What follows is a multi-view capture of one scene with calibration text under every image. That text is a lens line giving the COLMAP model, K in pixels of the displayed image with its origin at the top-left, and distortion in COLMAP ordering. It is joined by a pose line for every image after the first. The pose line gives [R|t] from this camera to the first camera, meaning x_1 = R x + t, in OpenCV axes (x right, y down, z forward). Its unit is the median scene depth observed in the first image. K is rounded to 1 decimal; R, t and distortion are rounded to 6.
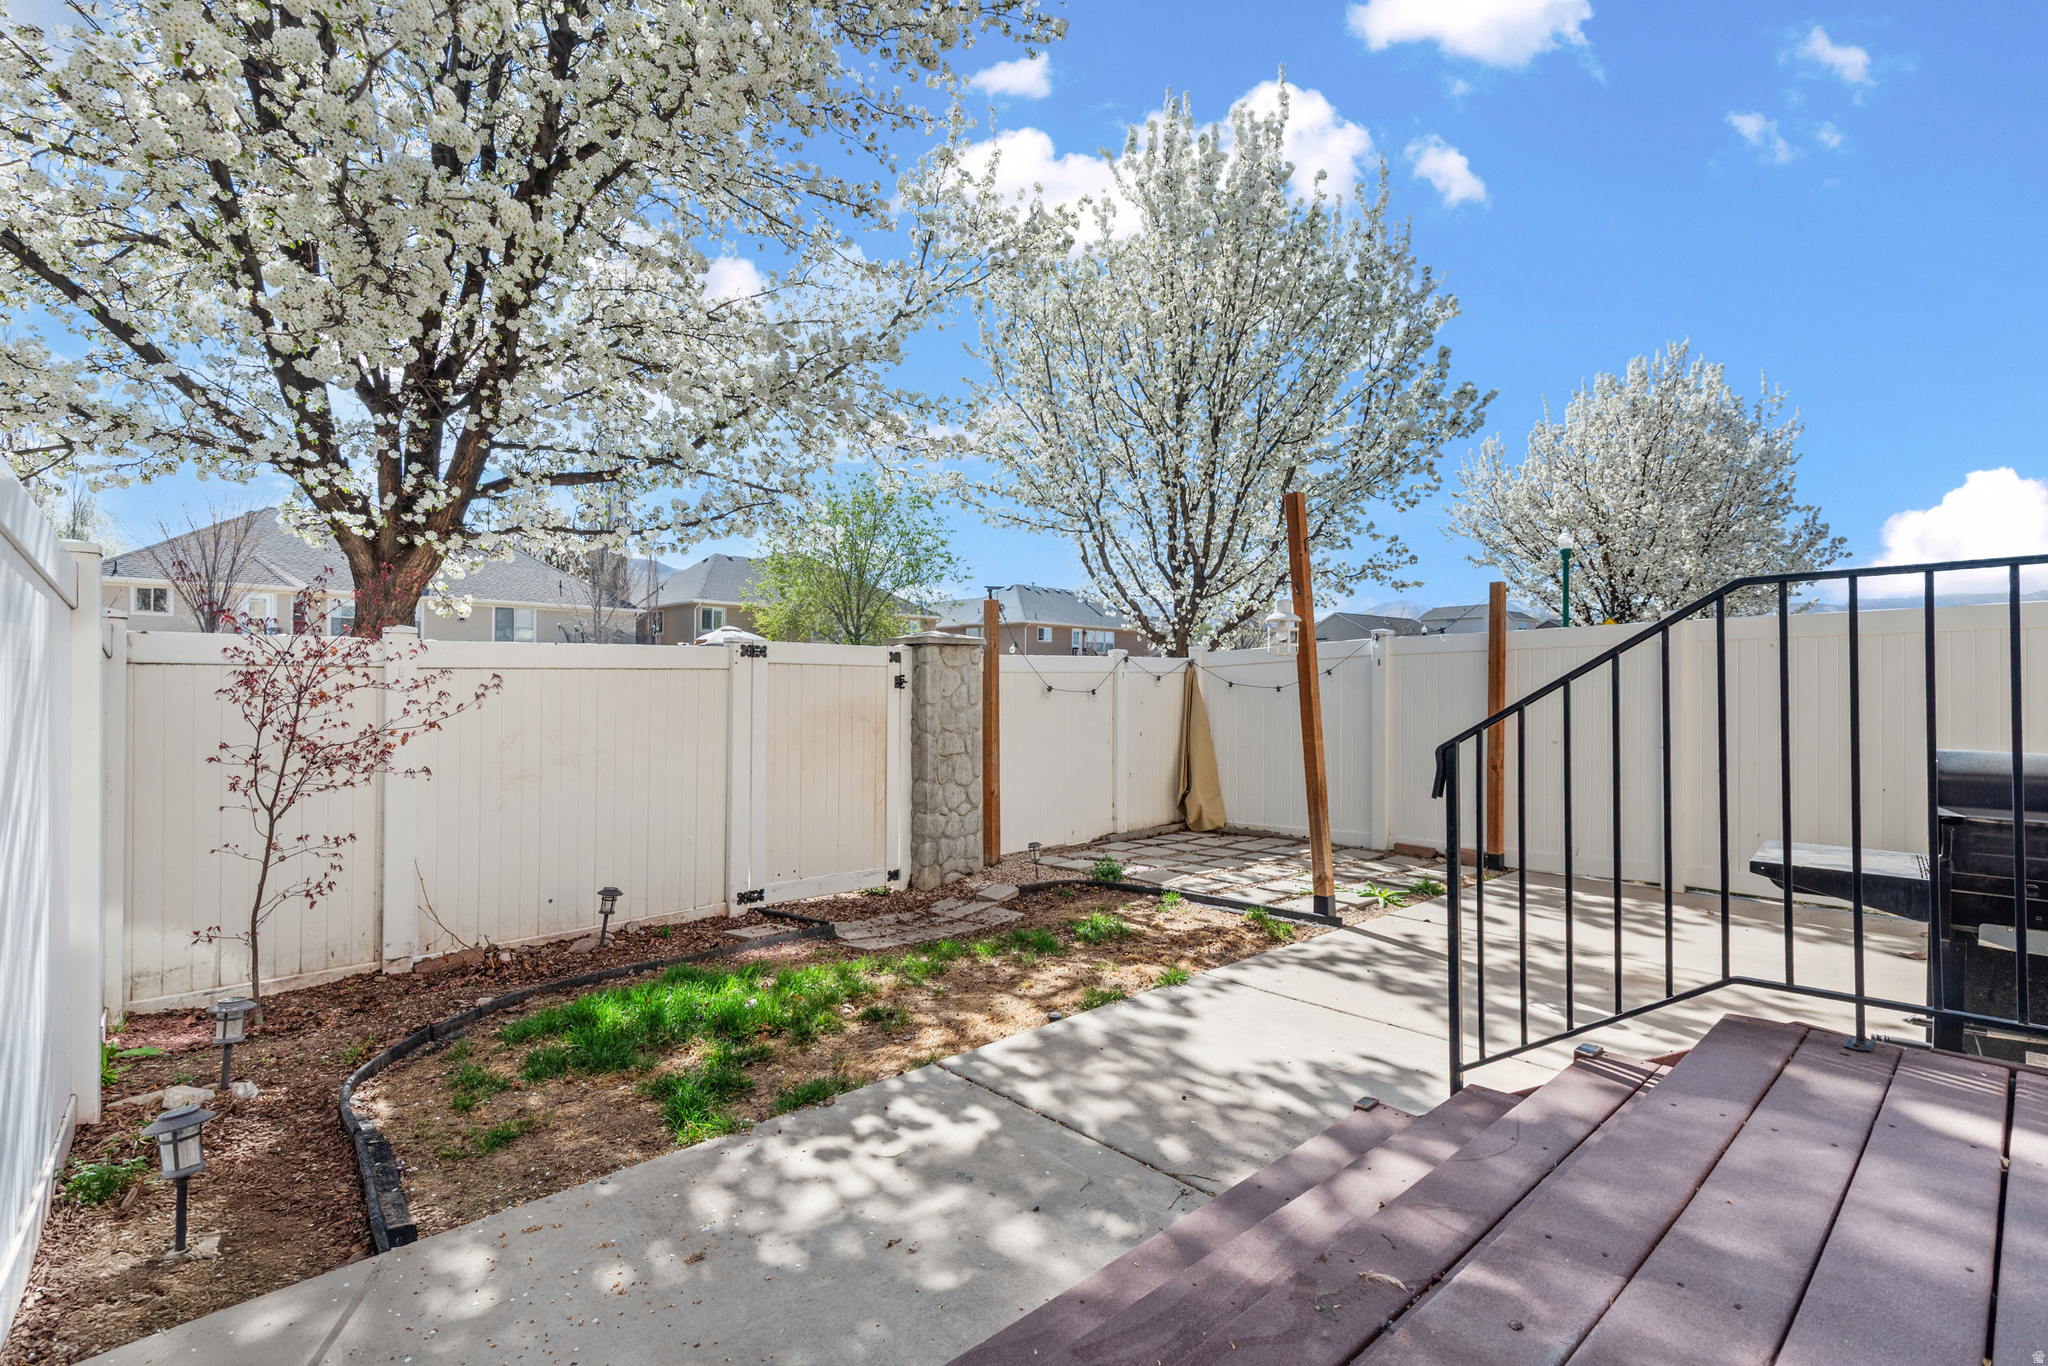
lens RADIAL K [[923.4, 0, 1029.3], [0, 923.4, 665.1], [0, 0, 1]] dist [0.033272, -0.021870]
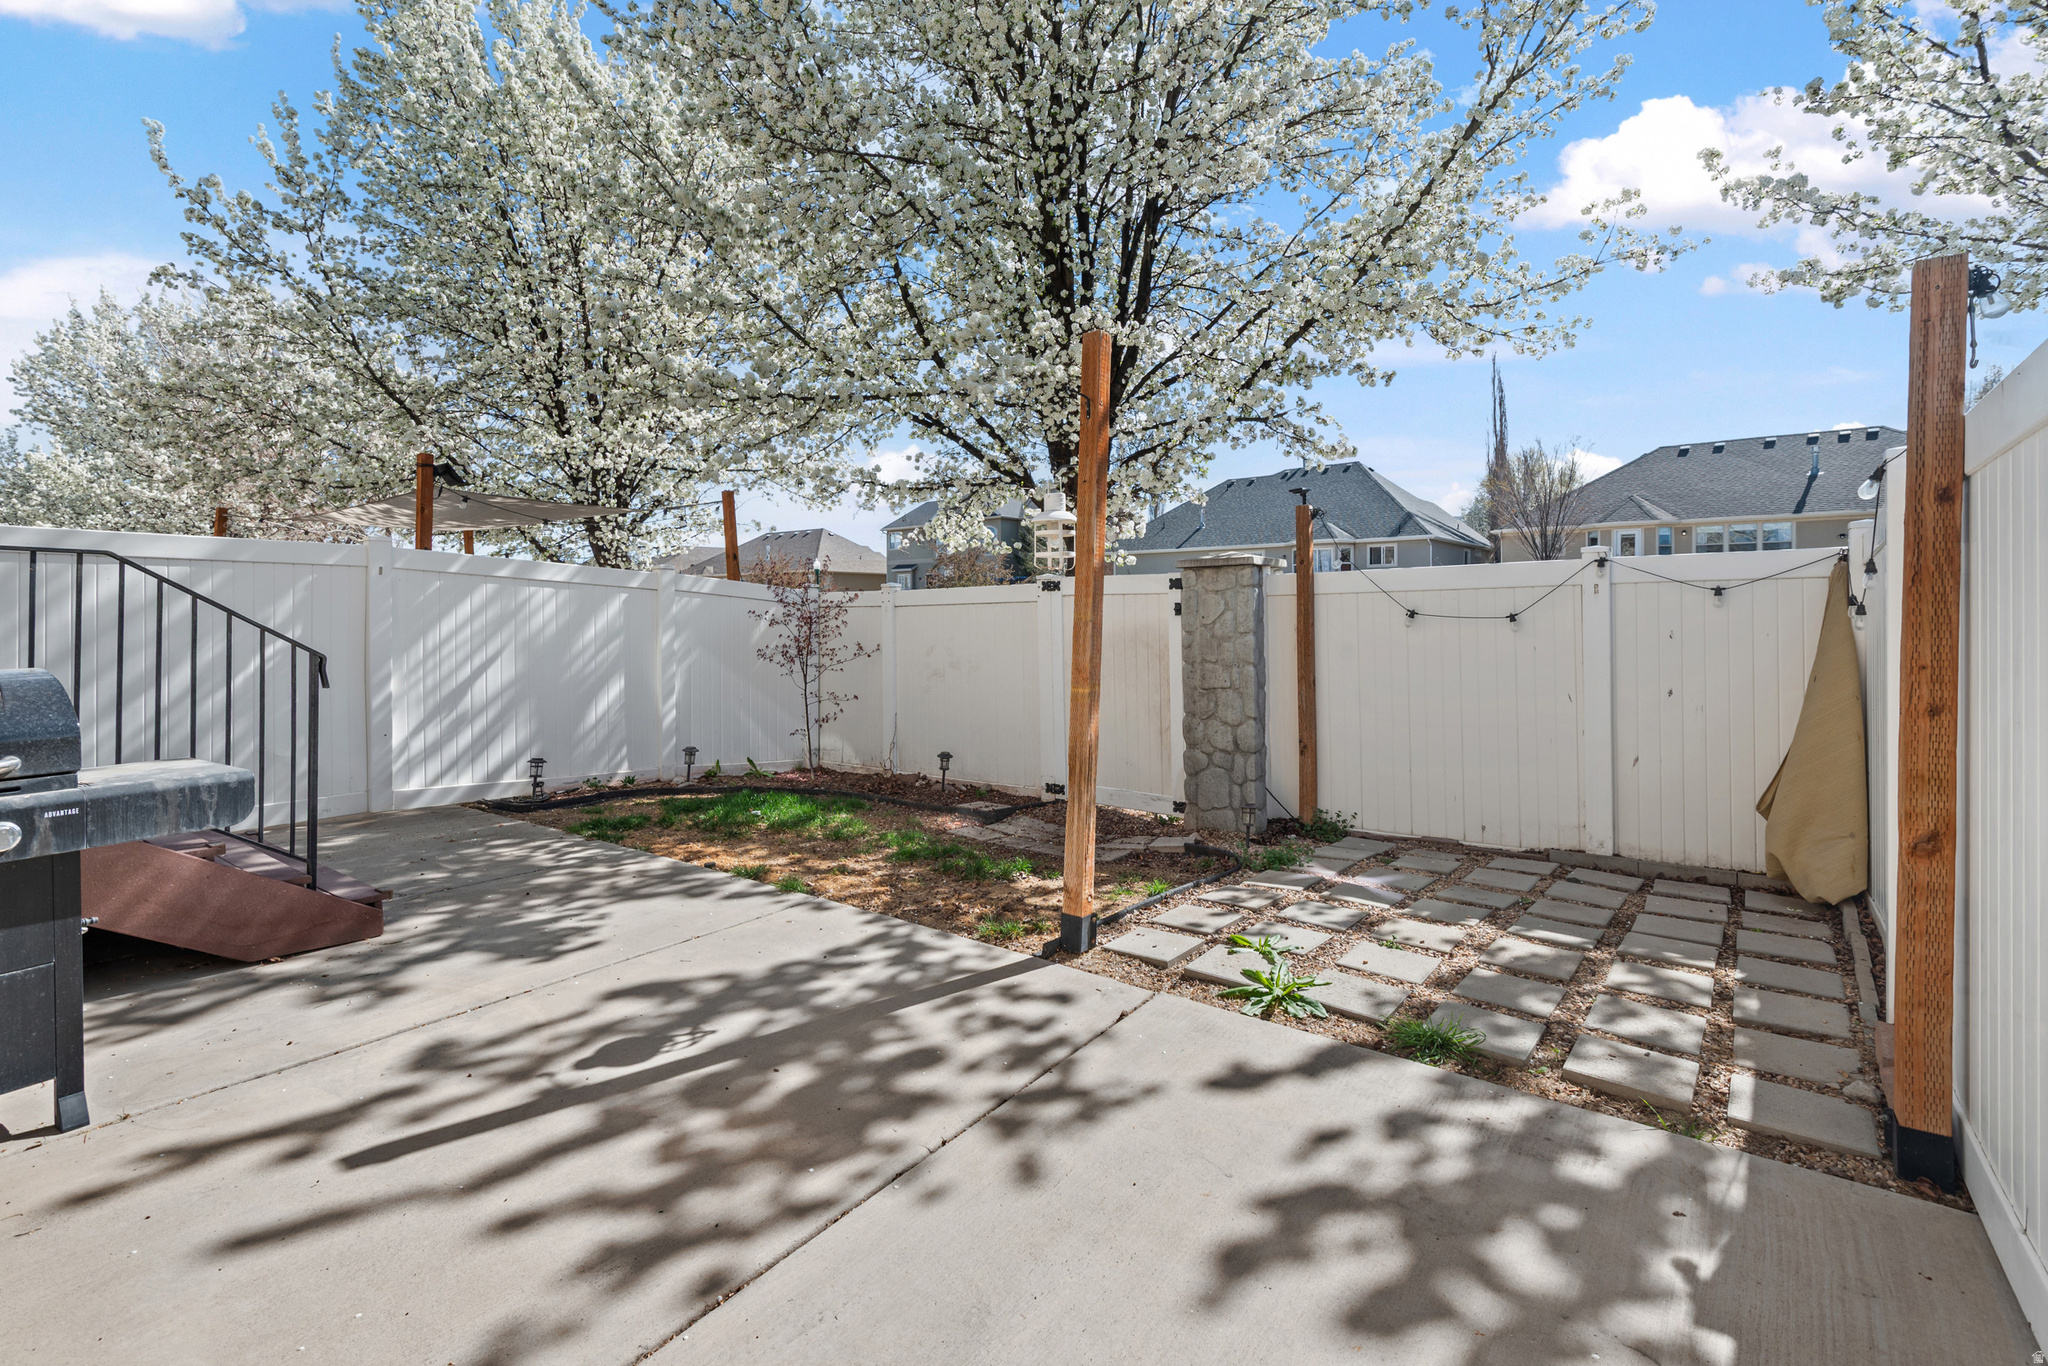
lens RADIAL K [[923.4, 0, 1029.3], [0, 923.4, 665.1], [0, 0, 1]] dist [0.033272, -0.021870]
pose [[0.193160, 0.045789, -0.980098, 1.137821], [0.030365, 0.998153, 0.052617, 0.030704], [0.980697, -0.039924, 0.191413, 0.961829]]
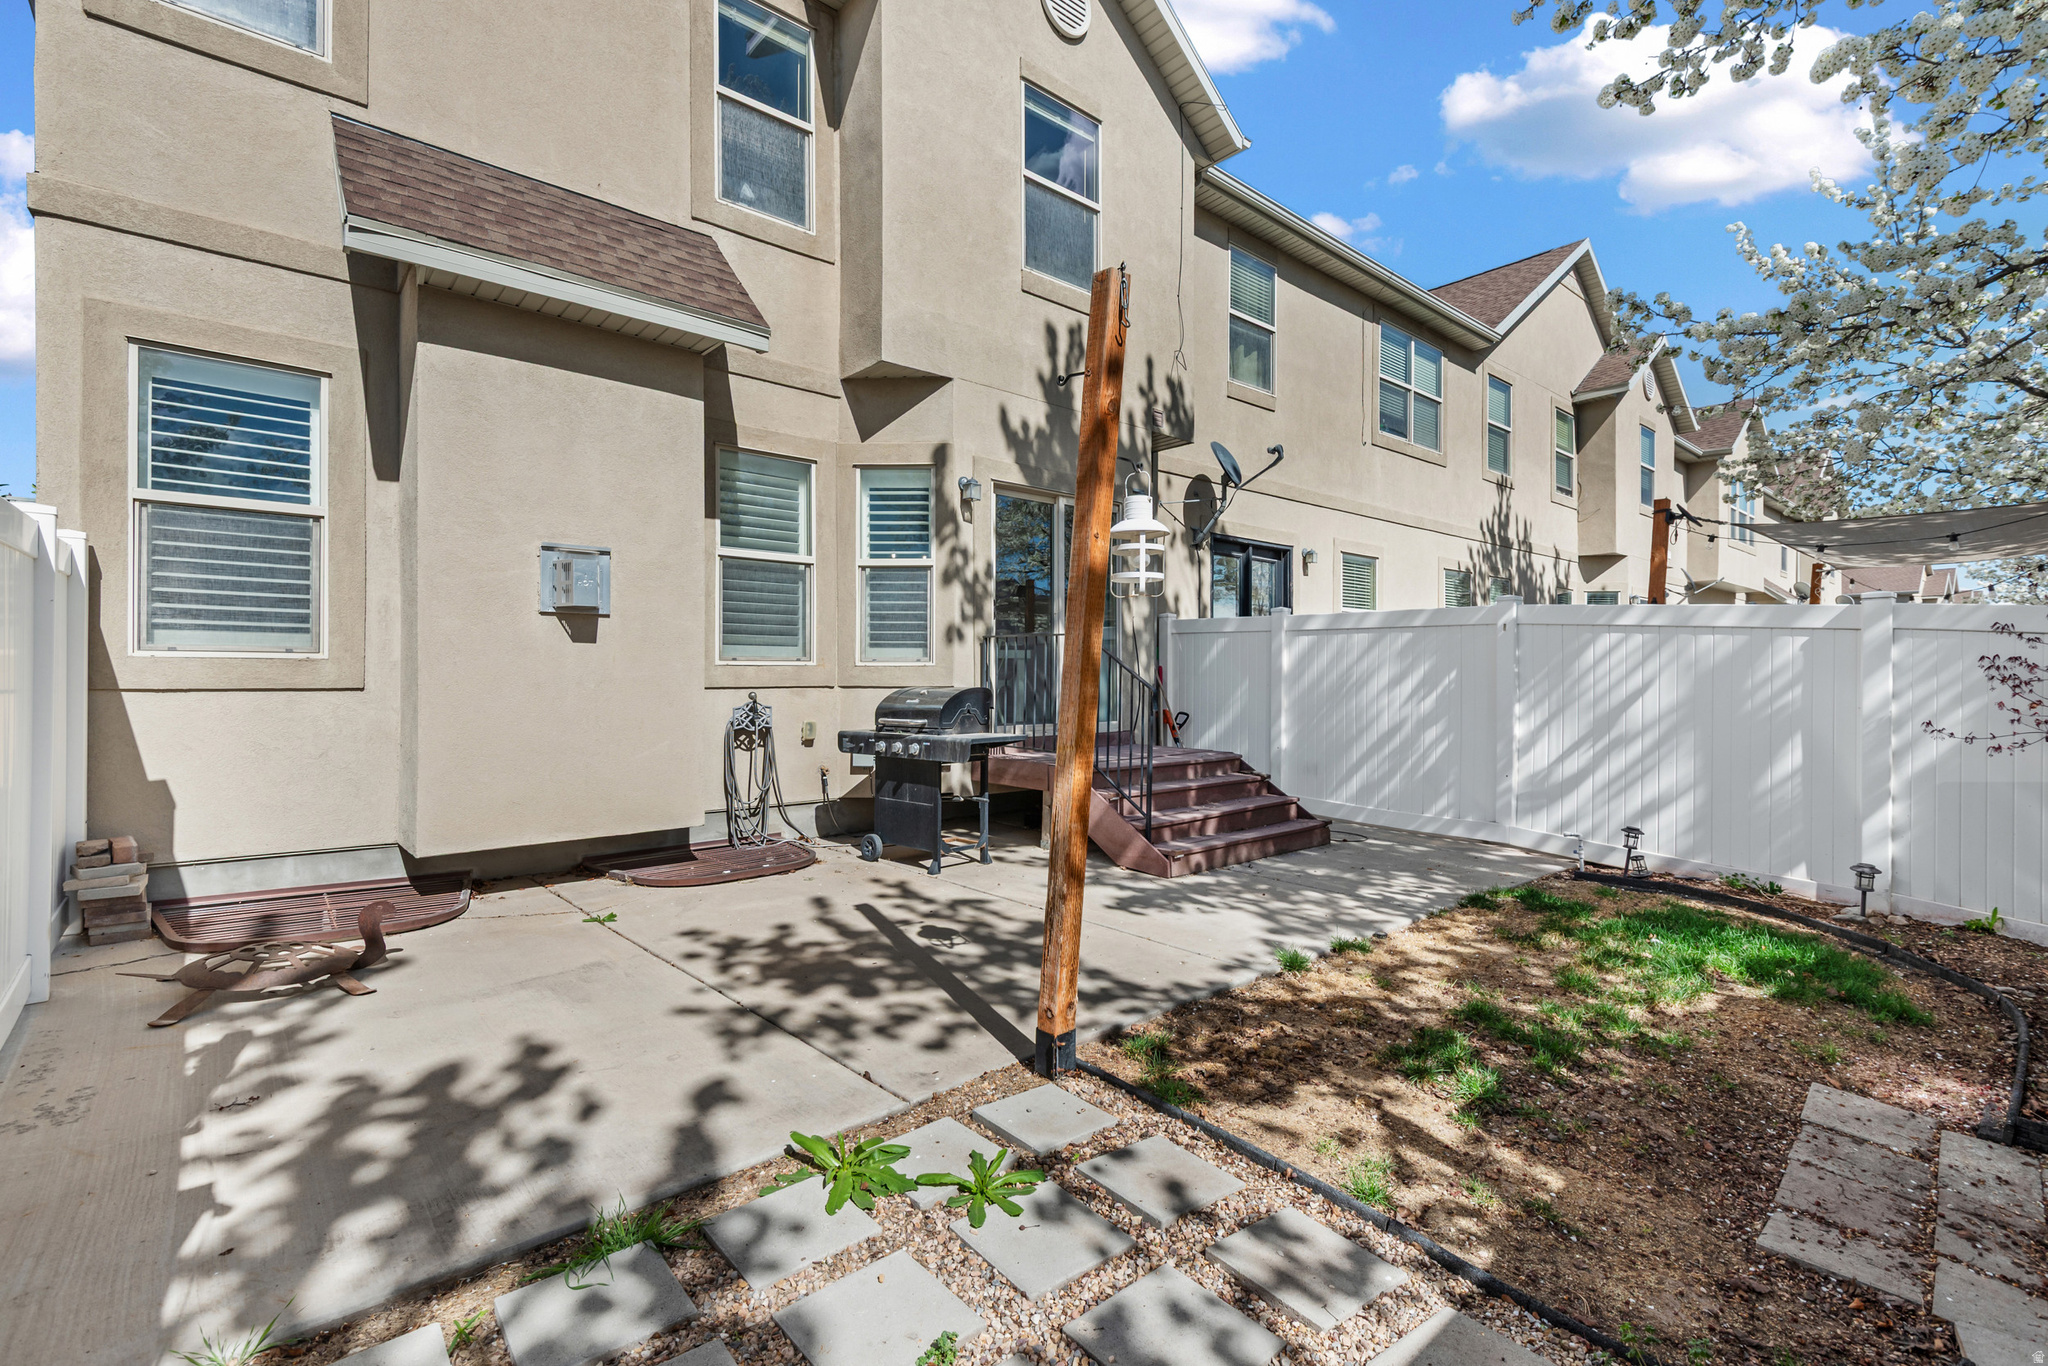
lens RADIAL K [[916.9, 0, 1024.0], [0, 916.9, 683.0], [0, 0, 1]] dist [0.000634, -0.000057]
pose [[-0.999786, 0.002916, 0.020473, 0.376549], [0.002478, 0.999768, -0.021411, 0.065672], [-0.020531, -0.021356, -0.999561, 1.806392]]
